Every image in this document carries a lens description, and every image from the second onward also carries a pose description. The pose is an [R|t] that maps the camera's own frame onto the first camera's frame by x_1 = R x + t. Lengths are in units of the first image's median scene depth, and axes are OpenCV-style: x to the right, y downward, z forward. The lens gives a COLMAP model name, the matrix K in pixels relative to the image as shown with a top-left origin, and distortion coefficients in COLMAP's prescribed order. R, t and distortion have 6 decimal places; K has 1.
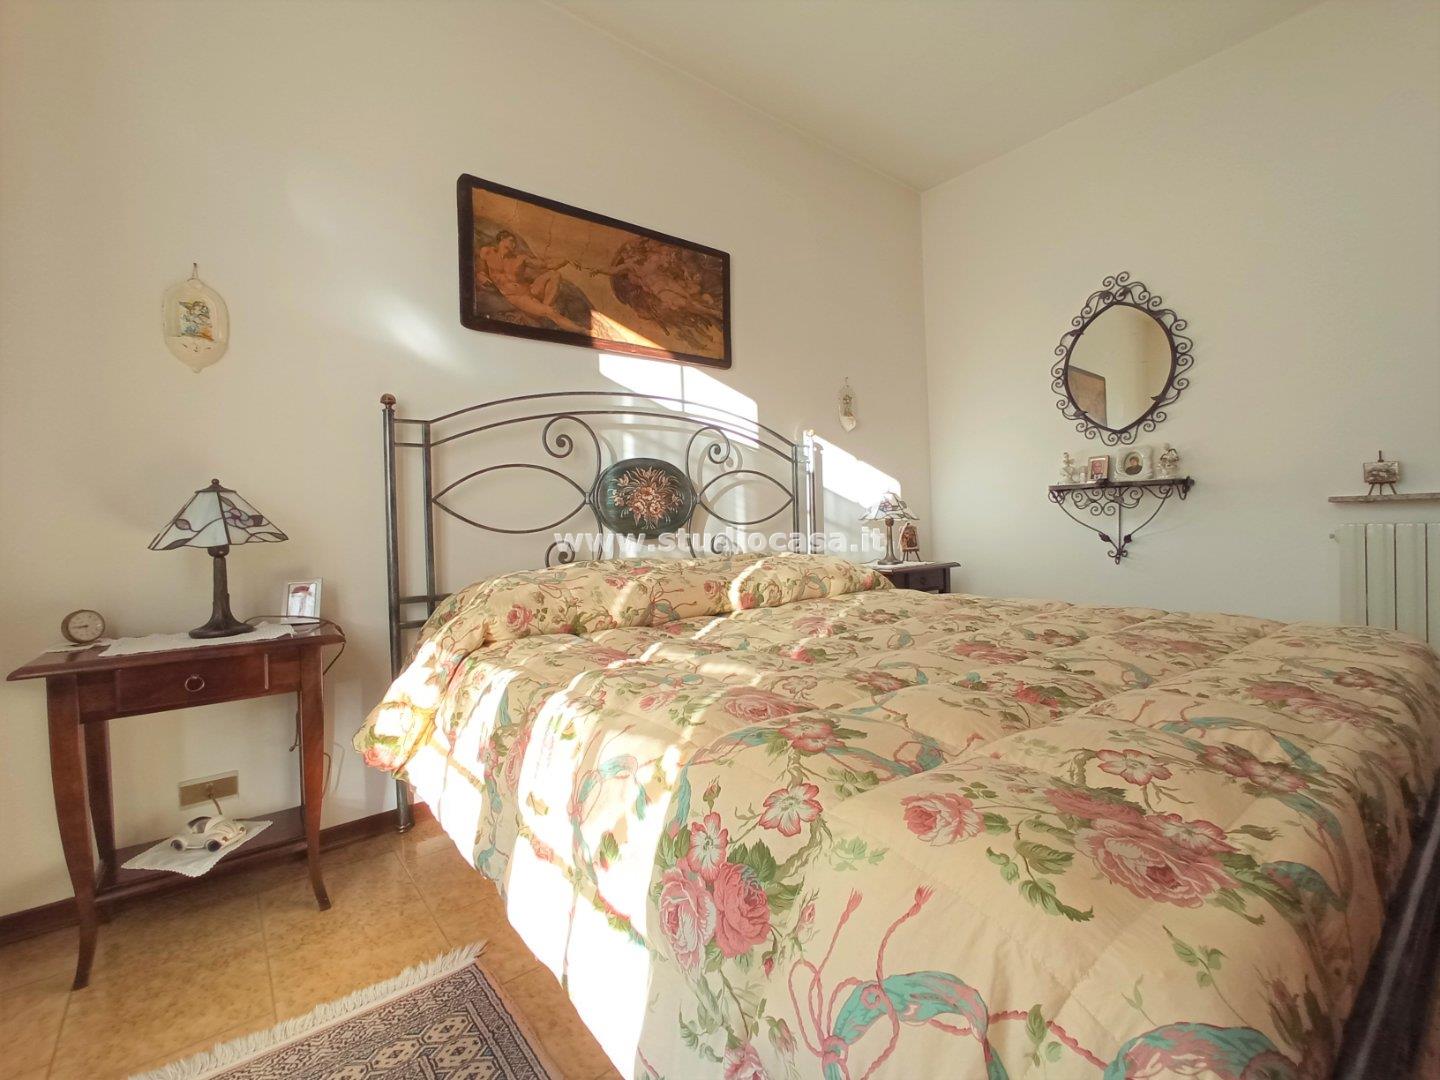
lens RADIAL K [[638.5, 0, 719.0], [0, 638.5, 536.8], [0, 0, 1]] dist [-0.012197, 0.003243]
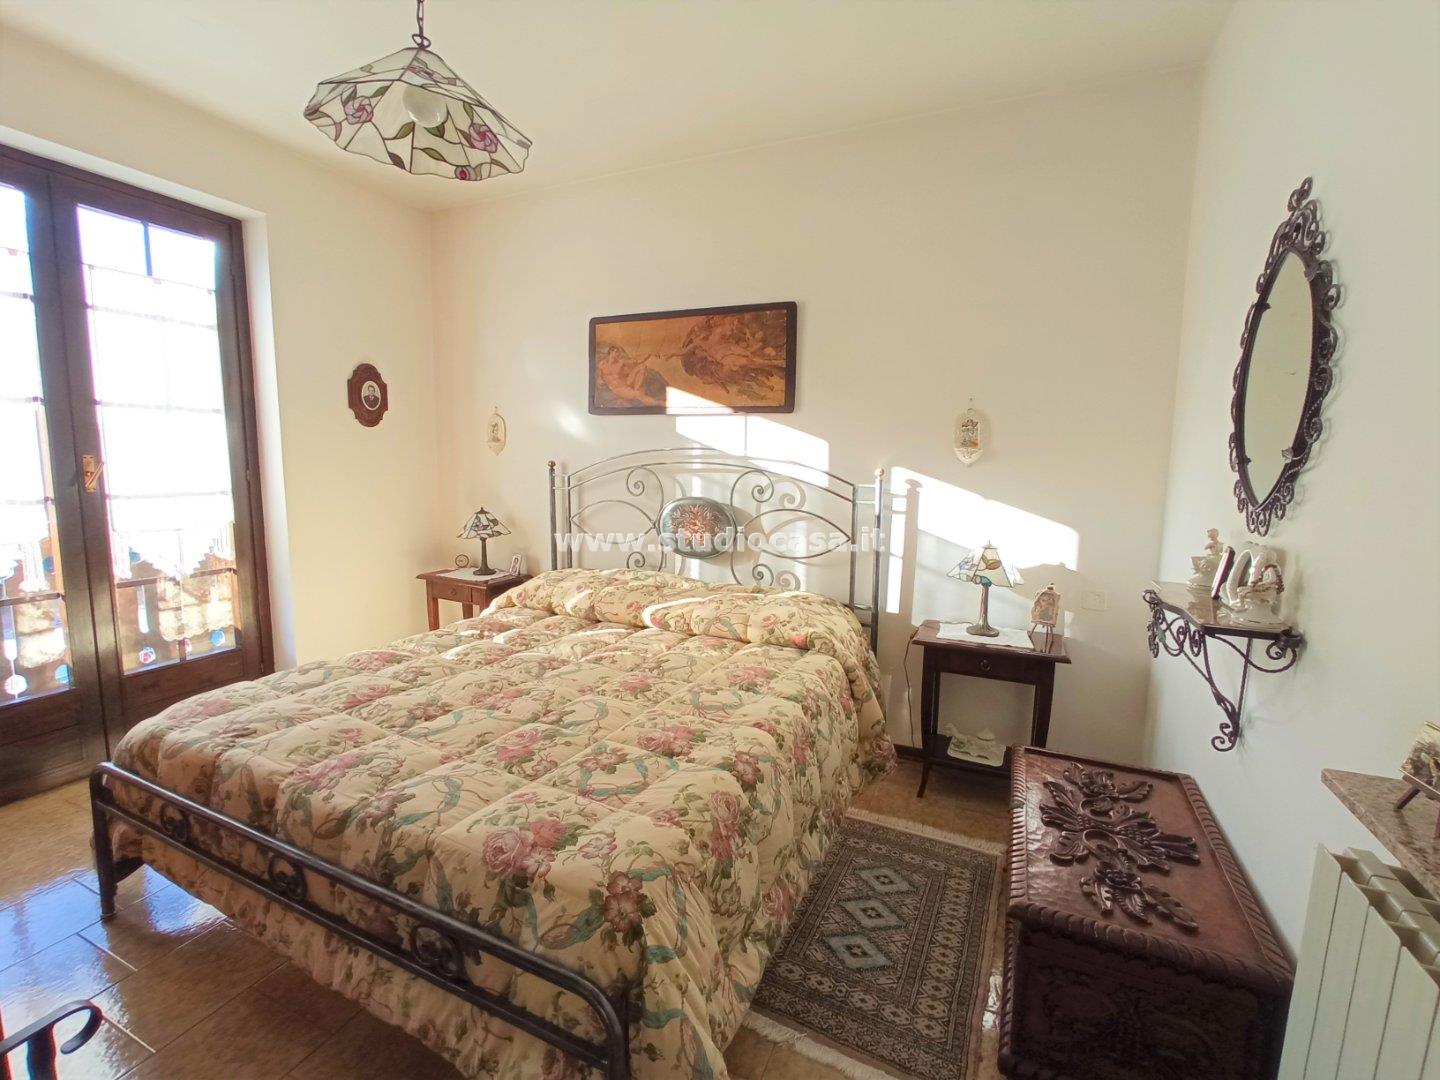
lens RADIAL K [[638.5, 0, 718.5], [0, 638.5, 543.9], [0, 0, 1]] dist [-0.012197, 0.003243]
pose [[0.469849, 0.151500, -0.869649, 1.009130], [-0.059240, 0.988353, 0.140173, -0.207807], [0.880757, -0.014342, 0.473351, 0.423115]]
